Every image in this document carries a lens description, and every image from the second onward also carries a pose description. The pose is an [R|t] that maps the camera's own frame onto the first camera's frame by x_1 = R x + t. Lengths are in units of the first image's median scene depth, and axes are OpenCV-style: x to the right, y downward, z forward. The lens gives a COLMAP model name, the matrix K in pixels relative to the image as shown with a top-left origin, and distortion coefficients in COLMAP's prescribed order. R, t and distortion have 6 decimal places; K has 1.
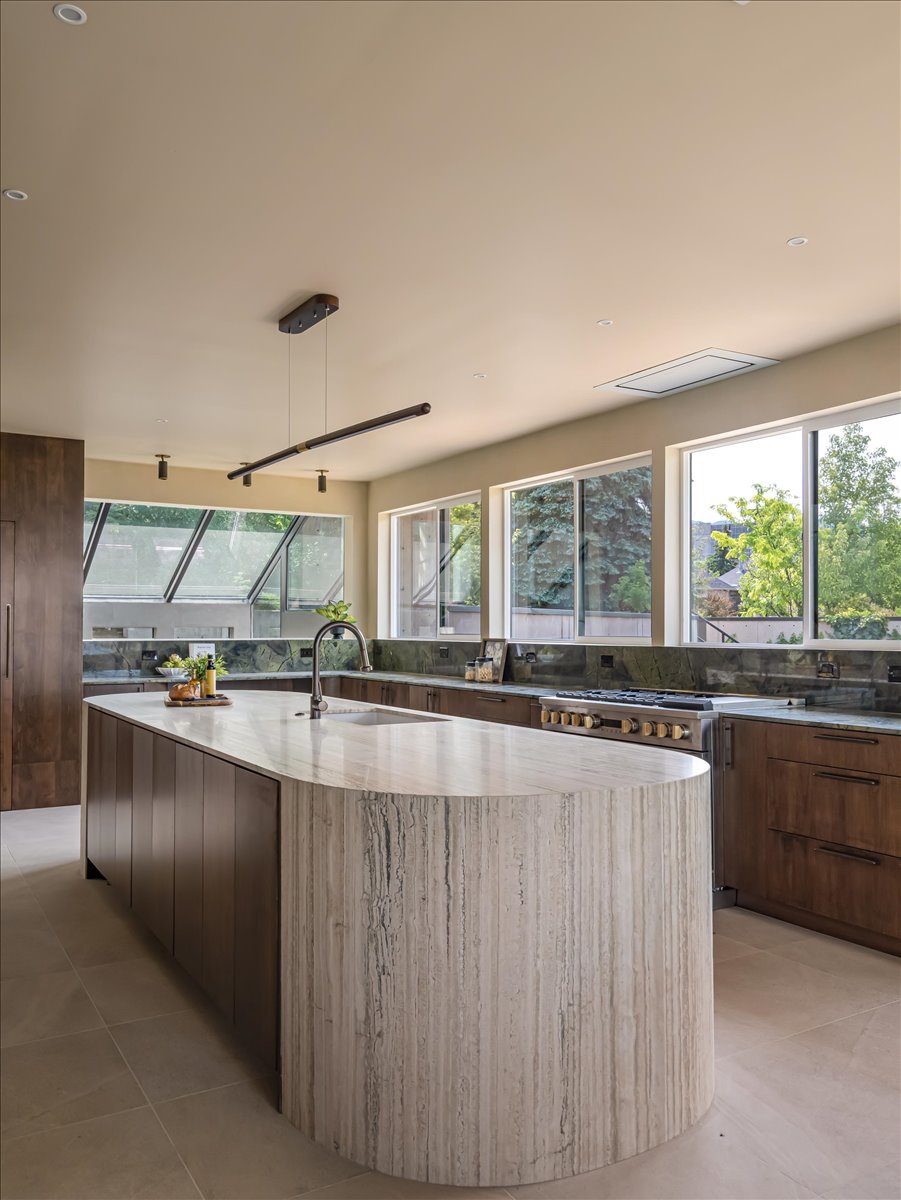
lens RADIAL K [[949.8, 0, 453.0], [0, 949.8, 606.1], [0, 0, 1]] dist [0.010293, 0.000461]
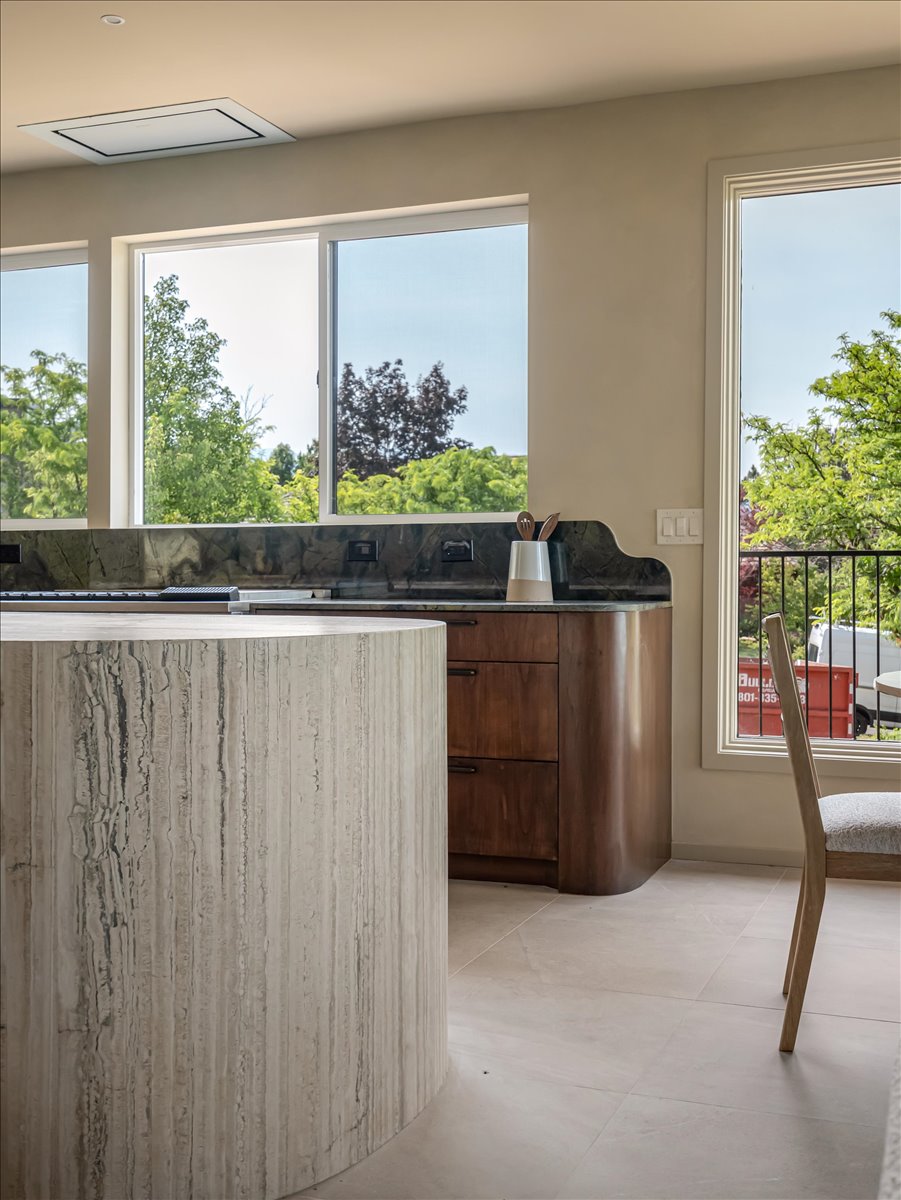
lens RADIAL K [[1358.1, 0, 480.4], [0, 1358.1, 588.8], [0, 0, 1]] dist [0.002503, 0.000000]
pose [[0.784695, -0.005490, 0.619858, -0.188543], [-0.015330, 0.999483, 0.028260, 0.057140], [-0.619692, -0.031678, 0.784205, 0.063174]]
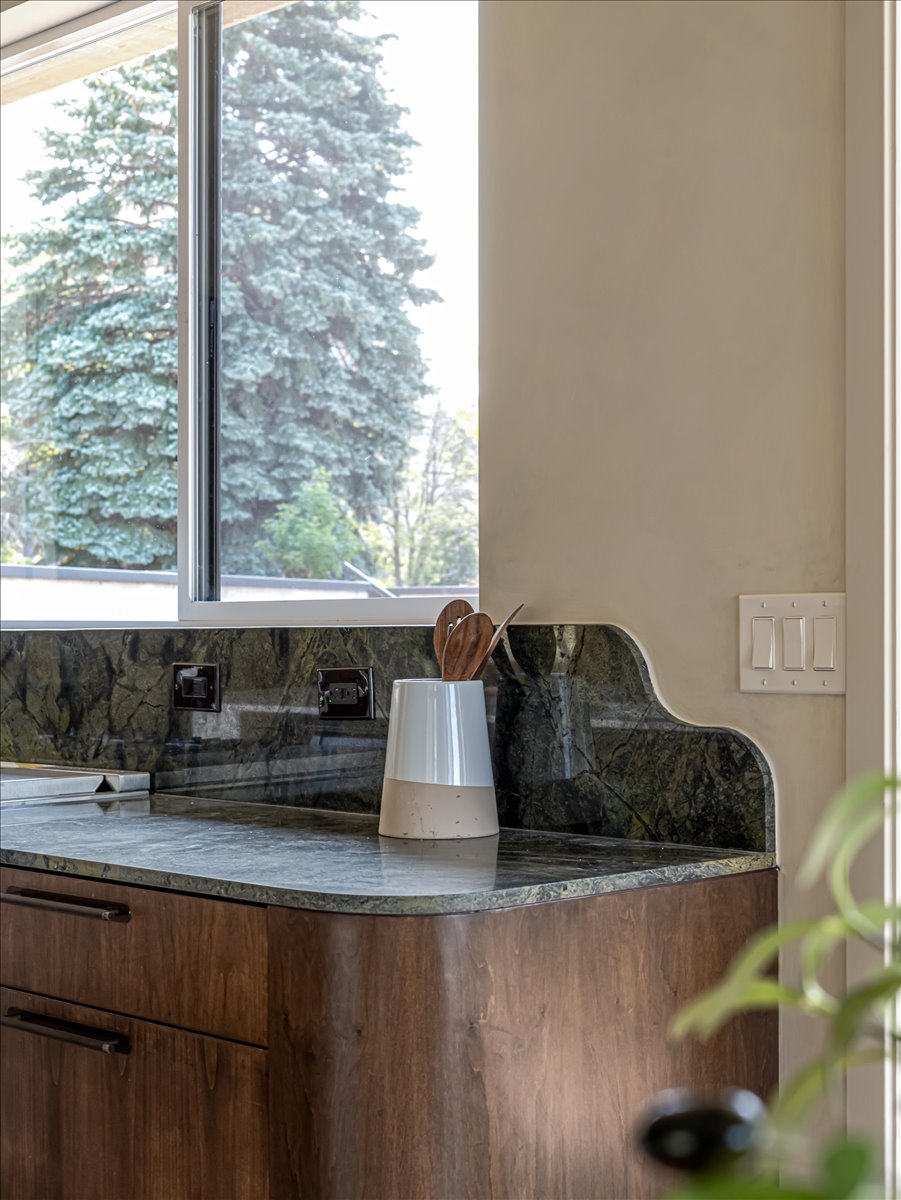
lens RADIAL K [[1994.7, 0, 453.9], [0, 1994.7, 606.3], [0, 0, 1]] dist [-0.012175, 0.000000]
pose [[0.976583, -0.004844, 0.215086, 0.288308], [0.001796, 0.999895, 0.014367, 0.024256], [-0.215133, -0.013644, 0.976489, 0.244446]]
